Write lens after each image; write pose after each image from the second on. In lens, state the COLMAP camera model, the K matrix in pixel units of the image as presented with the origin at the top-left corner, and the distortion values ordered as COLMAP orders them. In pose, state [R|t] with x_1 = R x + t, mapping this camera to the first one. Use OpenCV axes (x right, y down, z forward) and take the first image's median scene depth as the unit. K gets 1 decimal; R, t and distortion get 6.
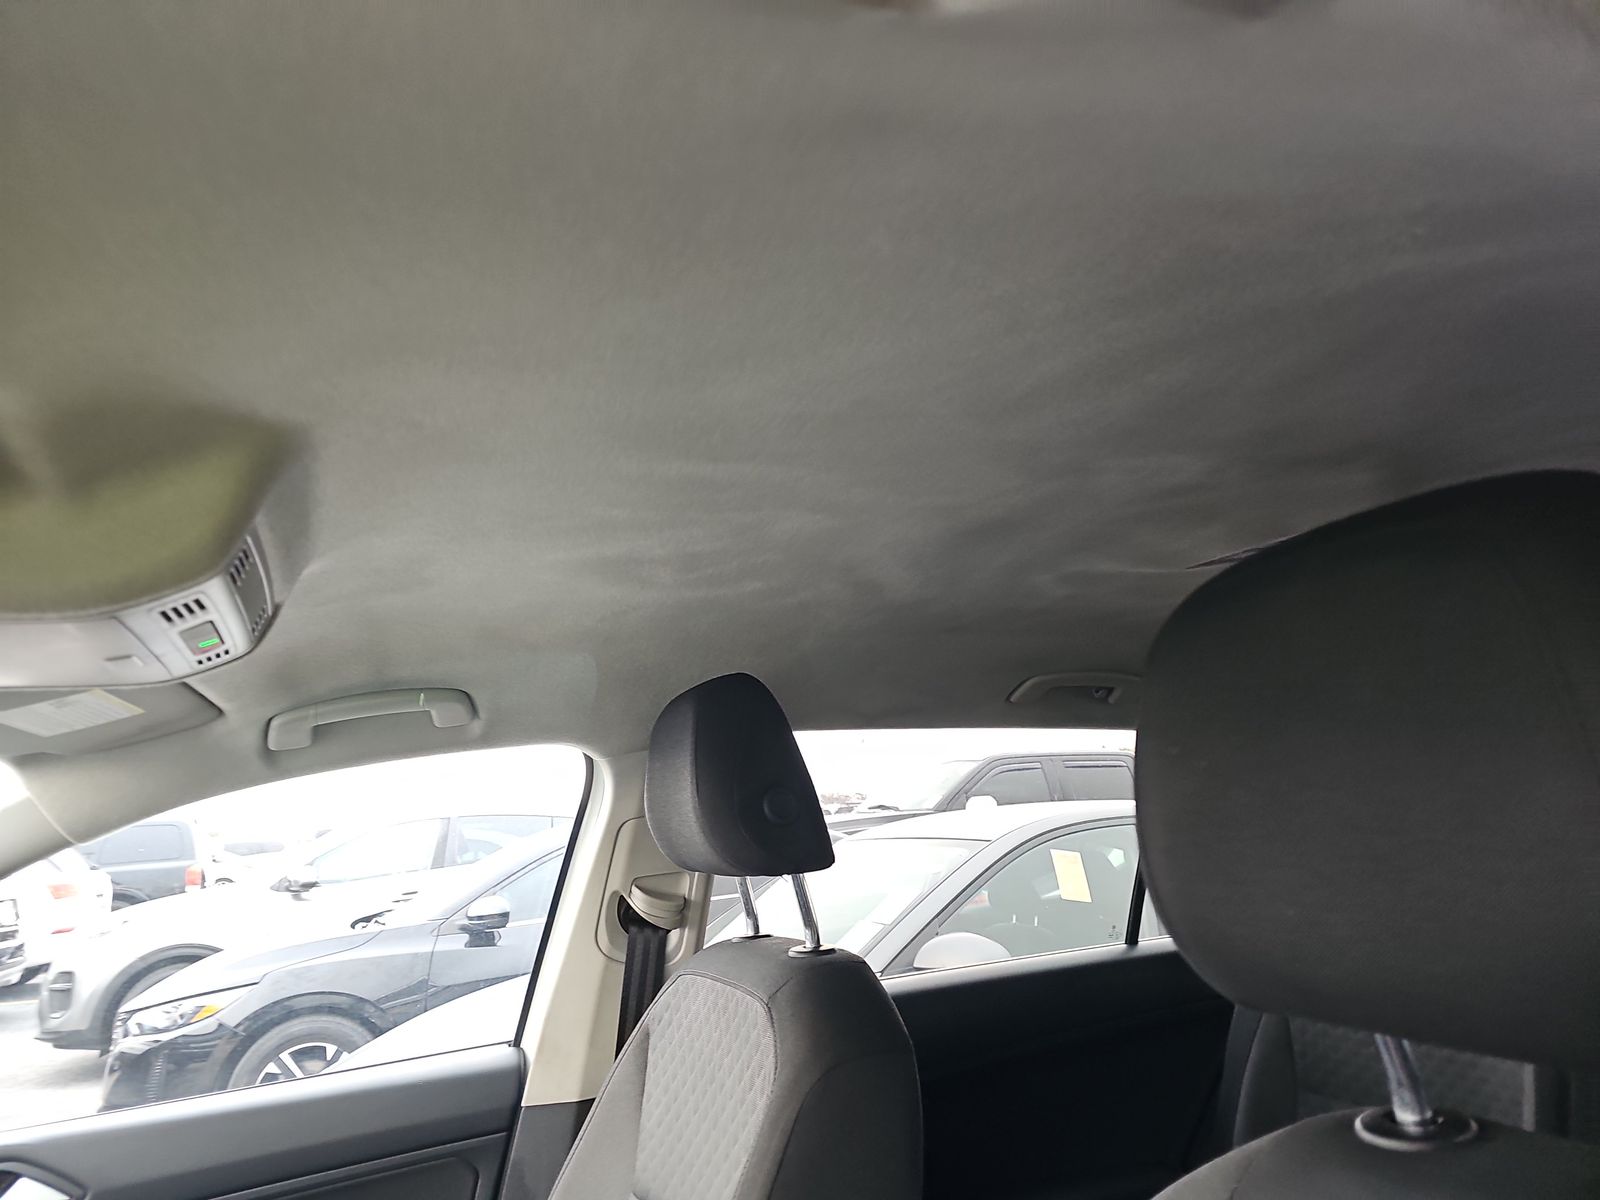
lens RADIAL K [[1048.3, 0, 805.6], [0, 1048.3, 598.3], [0, 0, 1]] dist [0.053207, -0.061261]
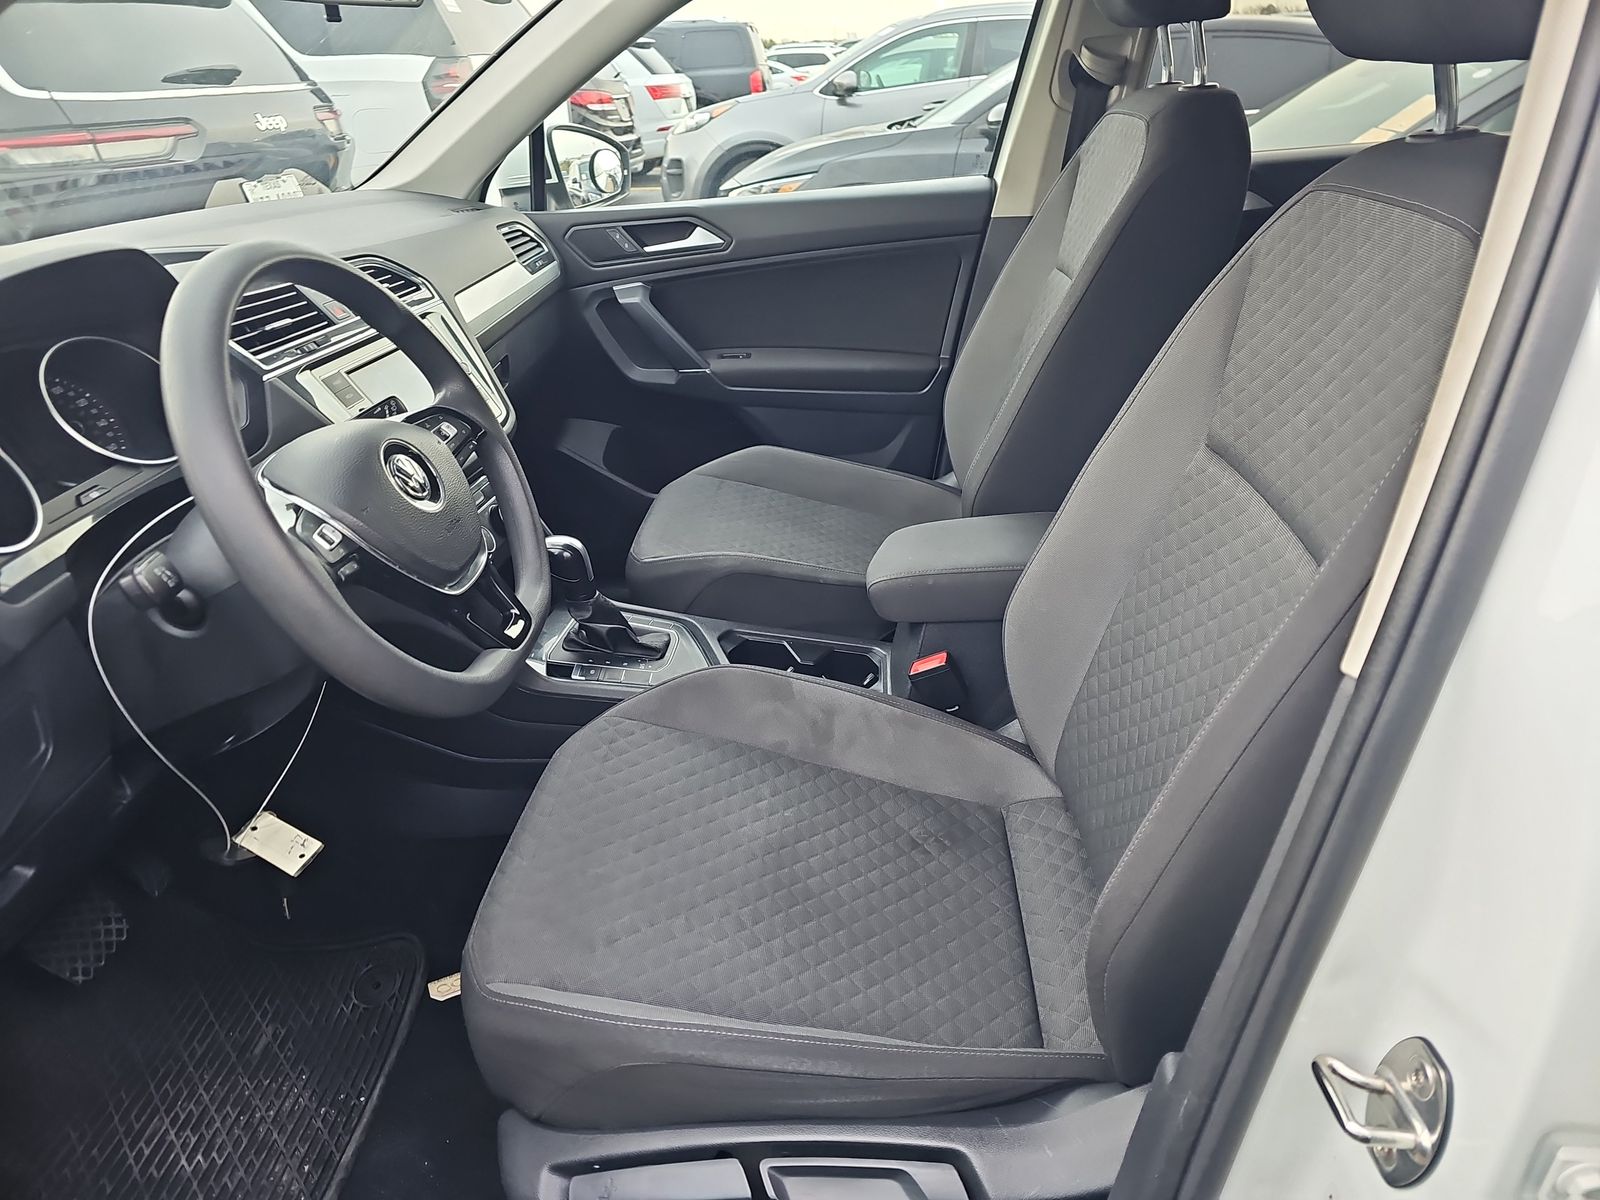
lens RADIAL K [[1048.3, 0, 805.6], [0, 1048.3, 598.3], [0, 0, 1]] dist [0.053207, -0.061261]
pose [[0.892927, 0.215670, -0.395181, 0.045350], [0.088504, 0.776565, 0.623790, -0.006530], [0.441416, -0.591974, 0.674328, -0.091872]]
